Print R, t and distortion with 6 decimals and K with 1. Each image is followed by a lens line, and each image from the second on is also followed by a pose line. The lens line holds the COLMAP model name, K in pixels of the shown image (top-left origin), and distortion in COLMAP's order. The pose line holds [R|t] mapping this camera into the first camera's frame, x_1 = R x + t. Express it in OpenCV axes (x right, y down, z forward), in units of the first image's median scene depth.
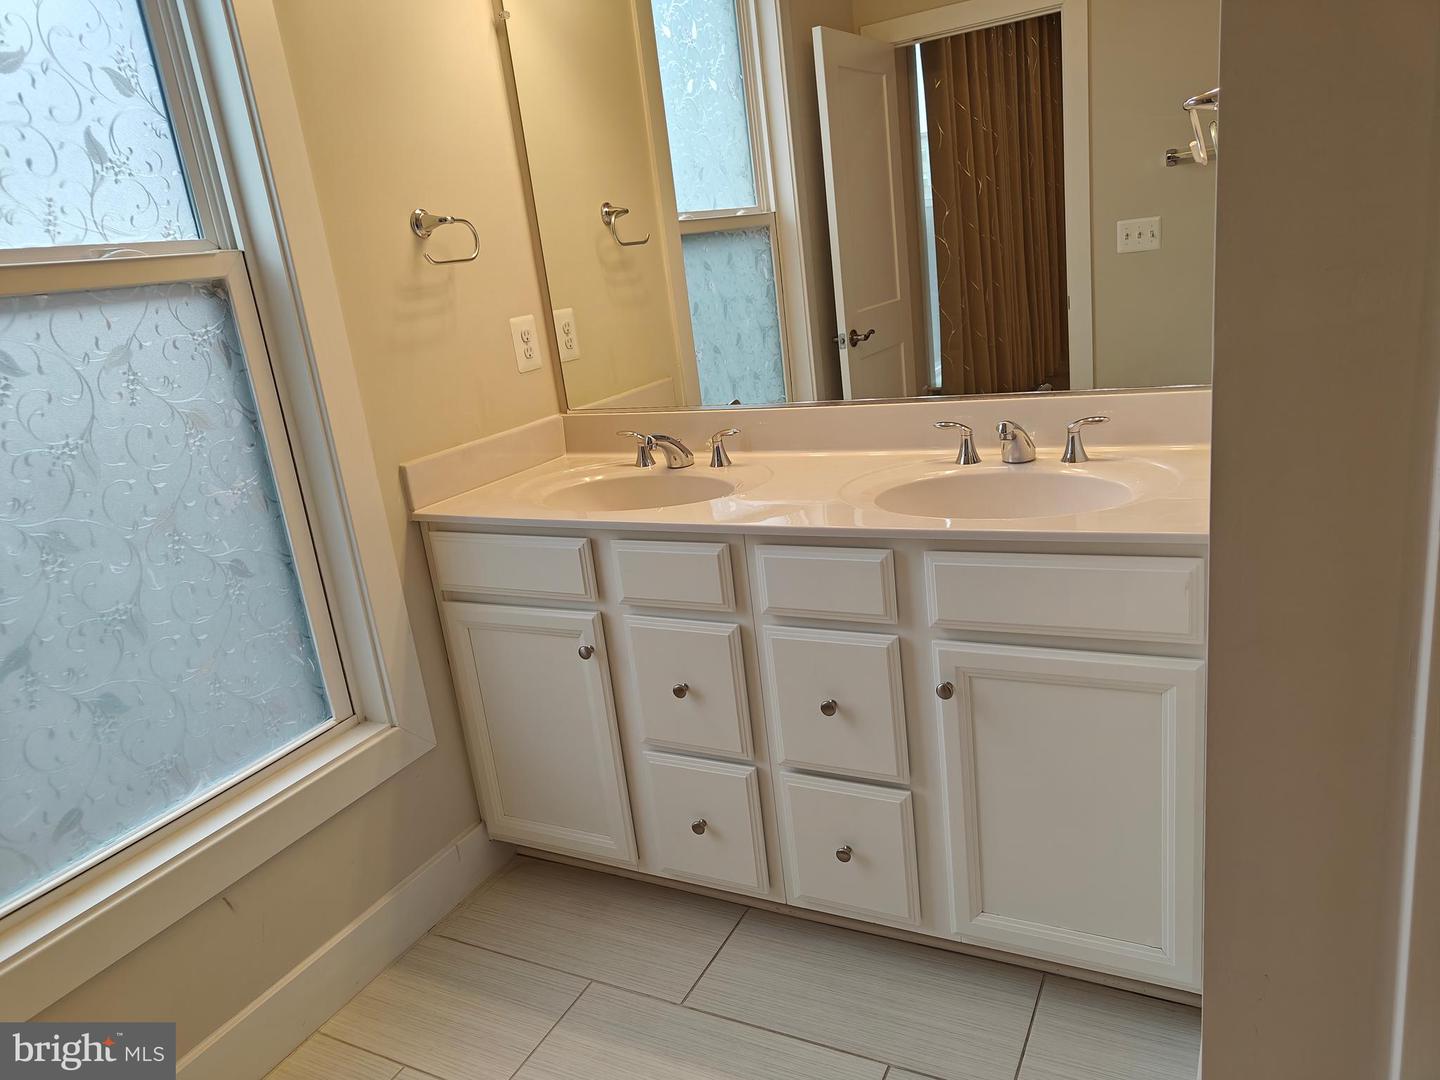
lens RADIAL K [[1006.7, 0, 721.8], [0, 1006.7, 533.5], [0, 0, 1]] dist [0.021908, -0.006162]
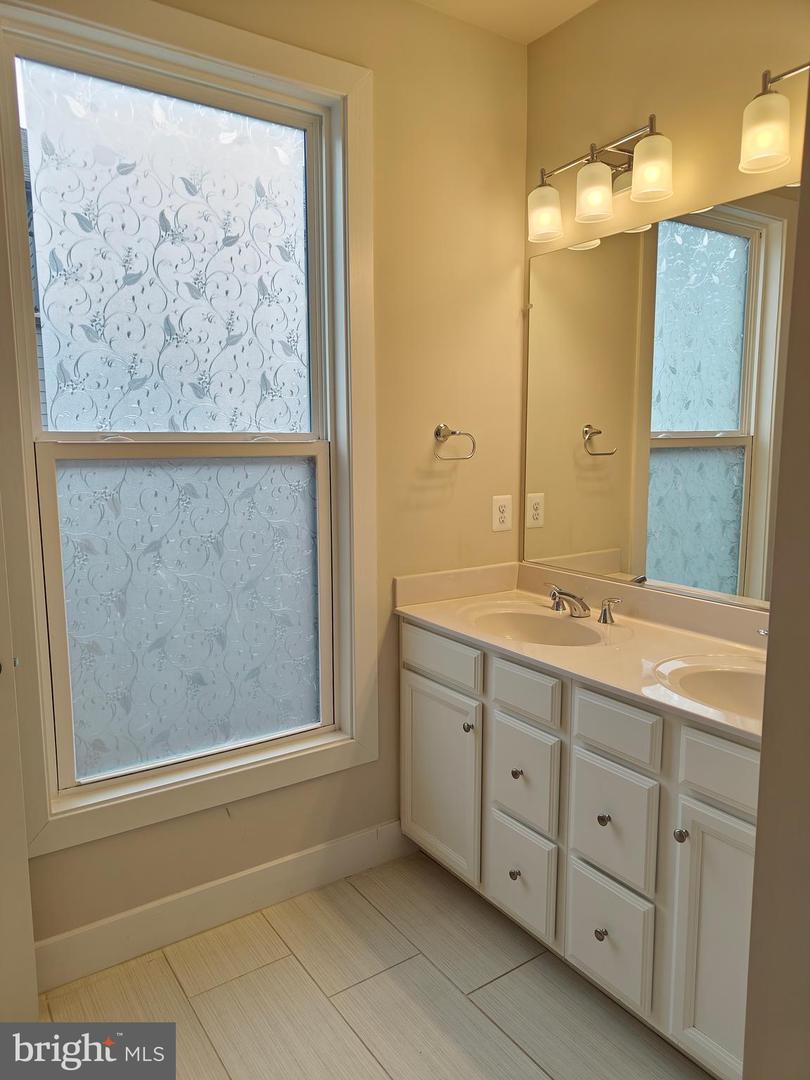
lens RADIAL K [[749.2, 0, 409.1], [0, 749.2, 537.3], [0, 0, 1]] dist [0.011859, 0.002343]
pose [[0.880383, 0.176093, -0.440360, 0.223284], [-0.224974, 0.972460, -0.060904, -0.066300], [0.417508, 0.152688, 0.895753, -0.063023]]
